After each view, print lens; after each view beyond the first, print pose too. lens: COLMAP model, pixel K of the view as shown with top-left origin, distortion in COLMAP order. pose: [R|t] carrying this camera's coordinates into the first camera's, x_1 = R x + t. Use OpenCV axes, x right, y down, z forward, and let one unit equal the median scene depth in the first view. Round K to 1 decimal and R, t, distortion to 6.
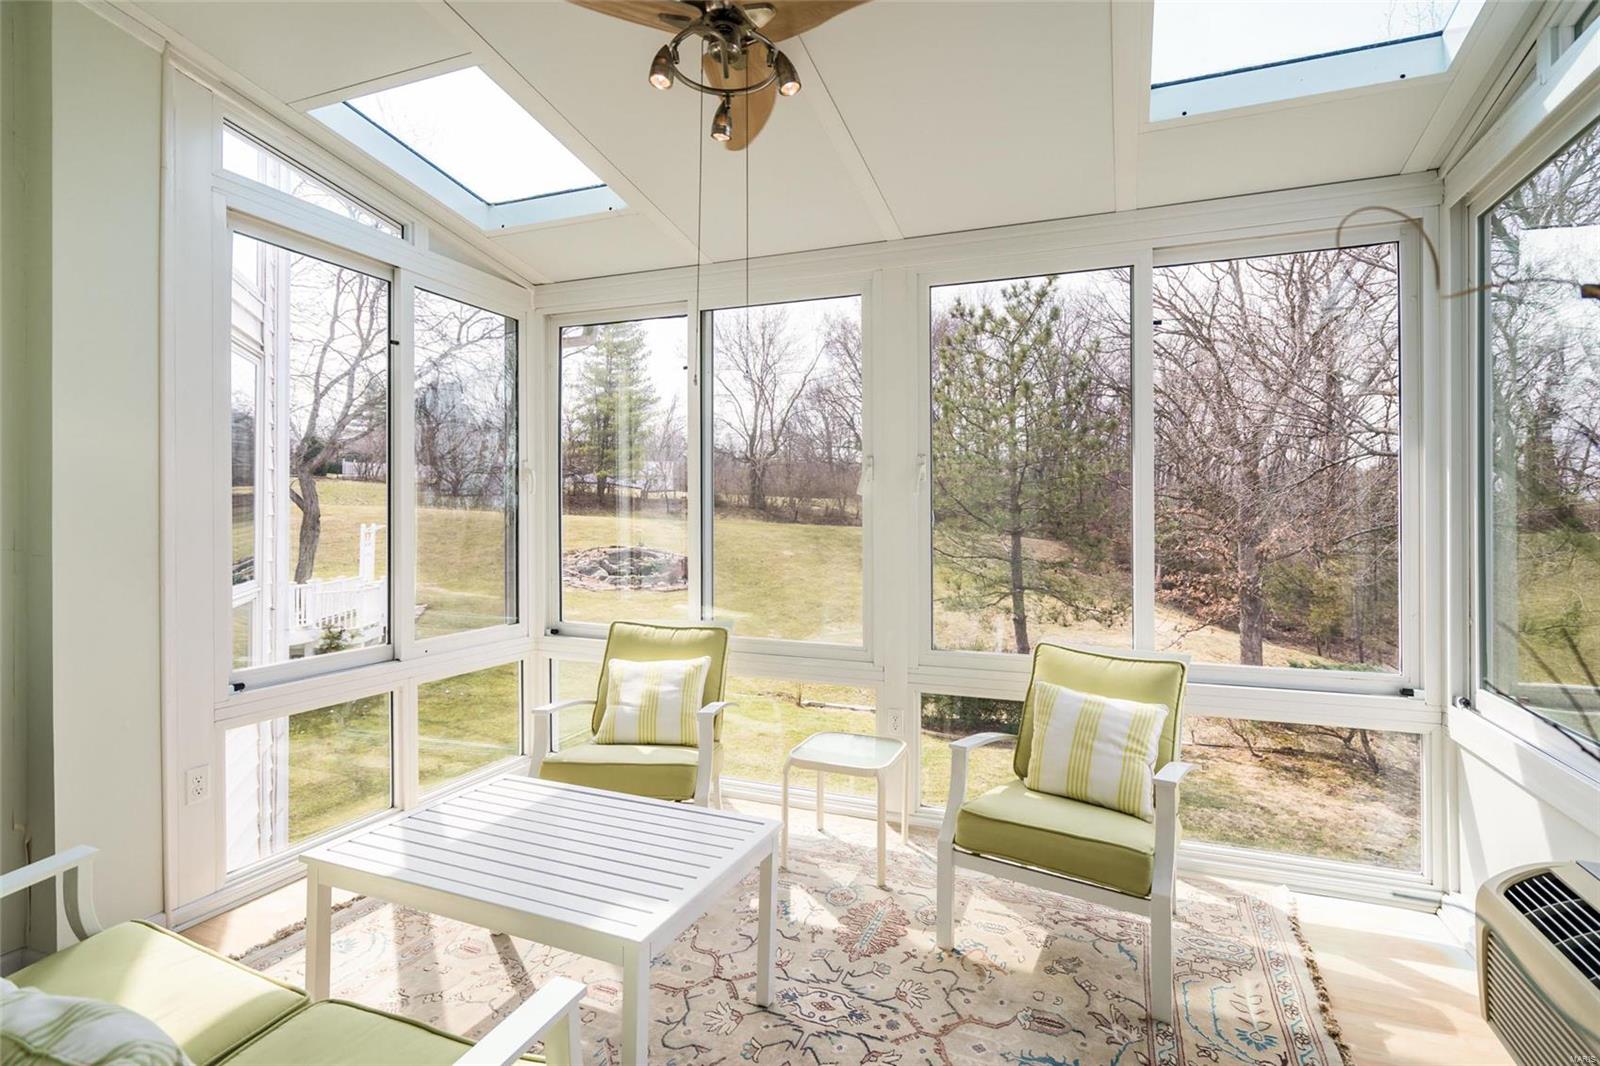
lens RADIAL K [[759.1, 0, 800.7], [0, 759.1, 505.0], [0, 0, 1]] dist [-0.001815, 0.001722]
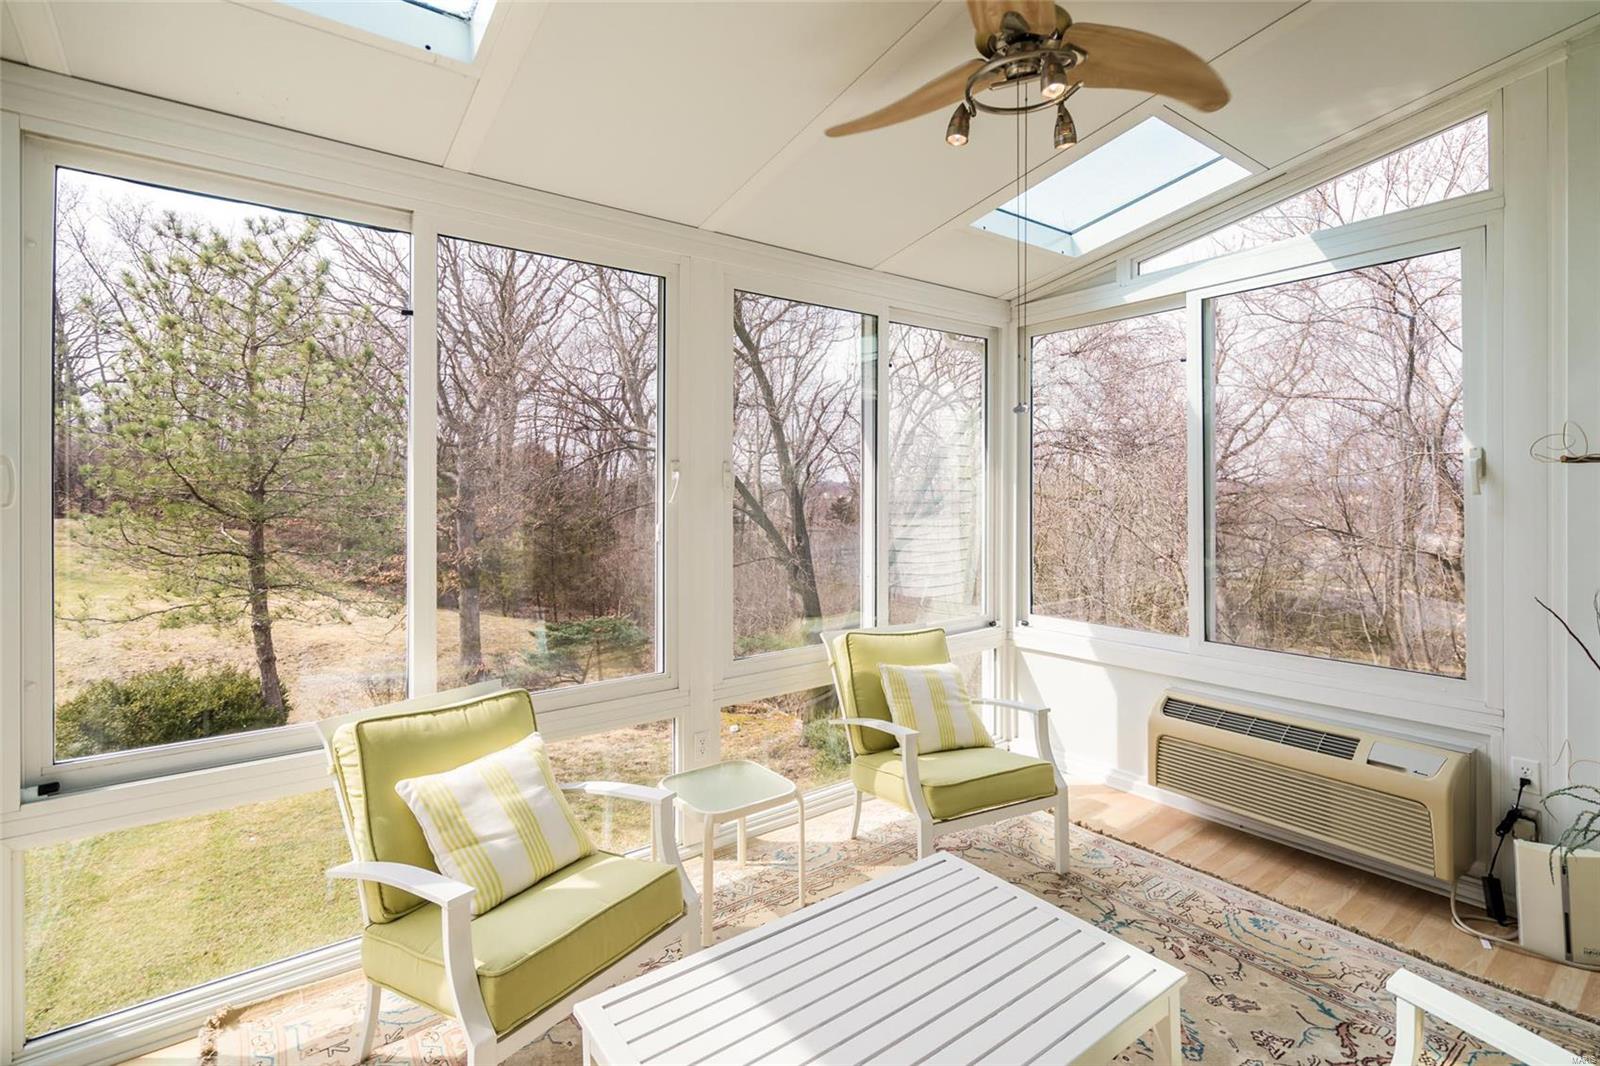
lens RADIAL K [[759.1, 0, 796.7], [0, 759.1, 491.6], [0, 0, 1]] dist [-0.001815, 0.001722]
pose [[0.511262, -0.008100, 0.859387, -0.179988], [-0.003811, 0.999924, 0.011692, -0.011091], [-0.859416, -0.009253, 0.511193, 0.124365]]
